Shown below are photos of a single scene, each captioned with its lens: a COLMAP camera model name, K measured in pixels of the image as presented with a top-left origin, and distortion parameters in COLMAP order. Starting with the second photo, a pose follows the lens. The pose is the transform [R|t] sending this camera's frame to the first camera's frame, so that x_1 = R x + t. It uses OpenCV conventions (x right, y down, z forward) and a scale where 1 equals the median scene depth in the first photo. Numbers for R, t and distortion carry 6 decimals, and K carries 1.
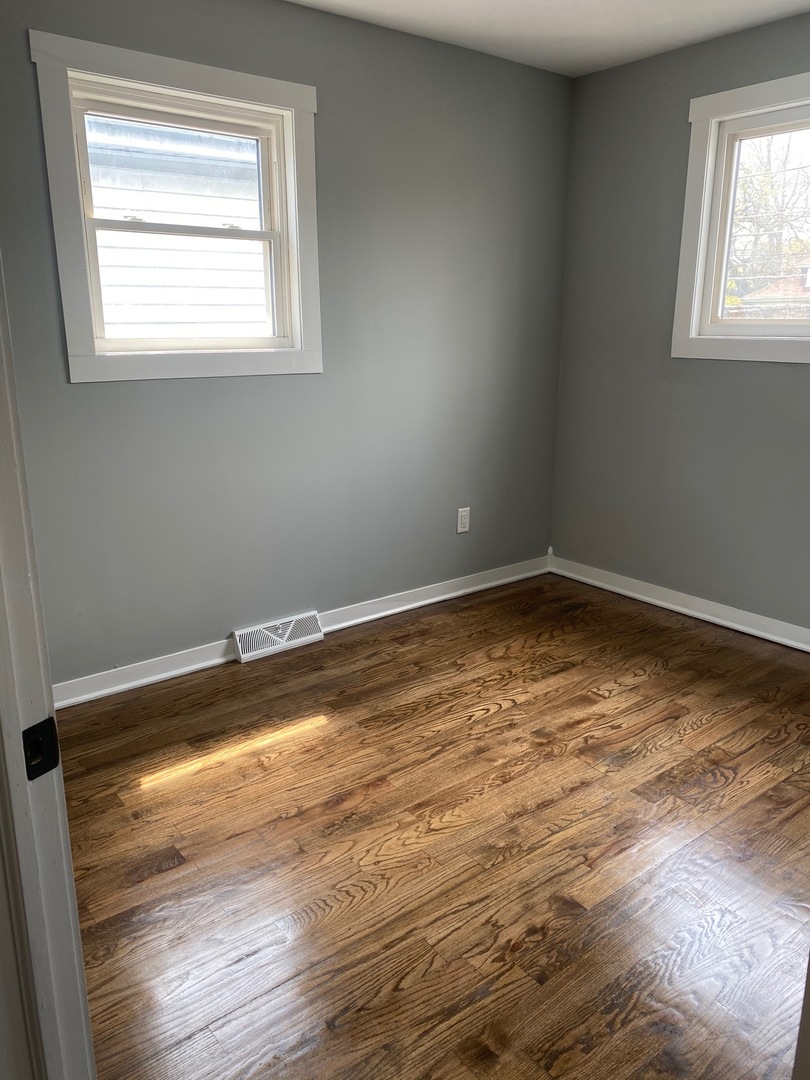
lens RADIAL K [[819.6, 0, 401.5], [0, 819.6, 540.6], [0, 0, 1]] dist [0.049391, -0.039830]
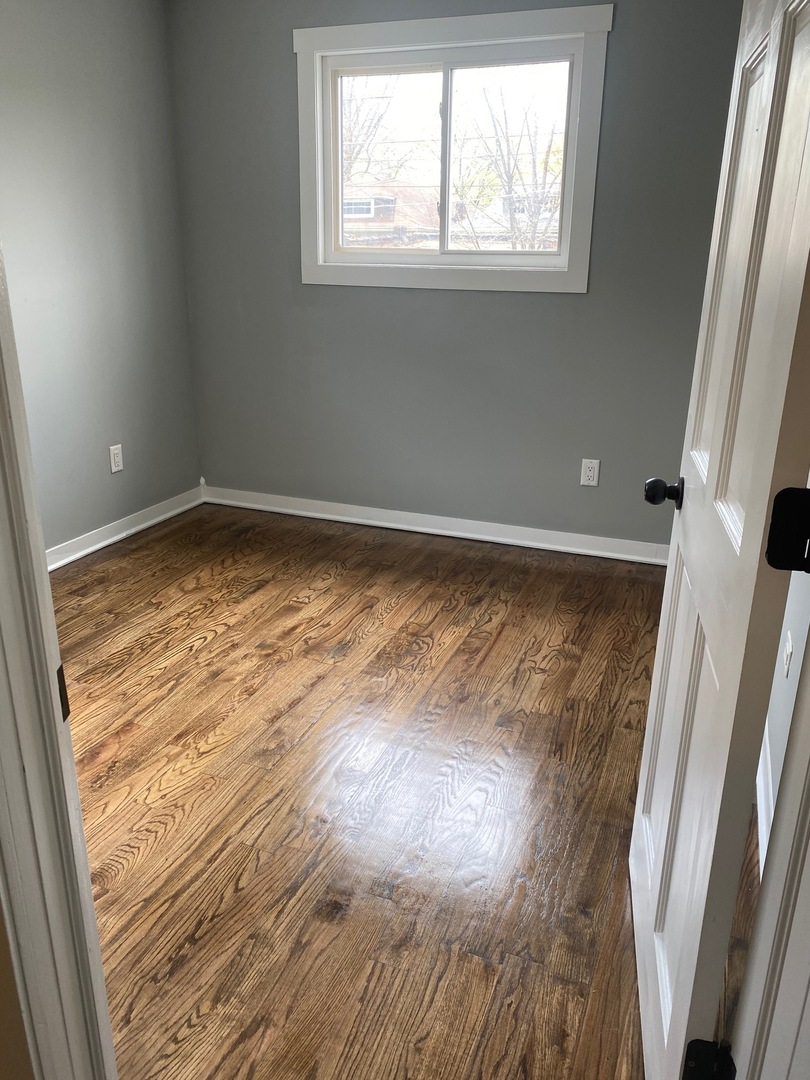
lens RADIAL K [[819.6, 0, 410.2], [0, 819.6, 535.9], [0, 0, 1]] dist [0.049391, -0.039830]
pose [[0.866099, -0.158016, 0.474240, -0.143558], [0.123290, 0.986939, 0.103684, 0.008505], [-0.484430, -0.031332, 0.874269, -0.007646]]
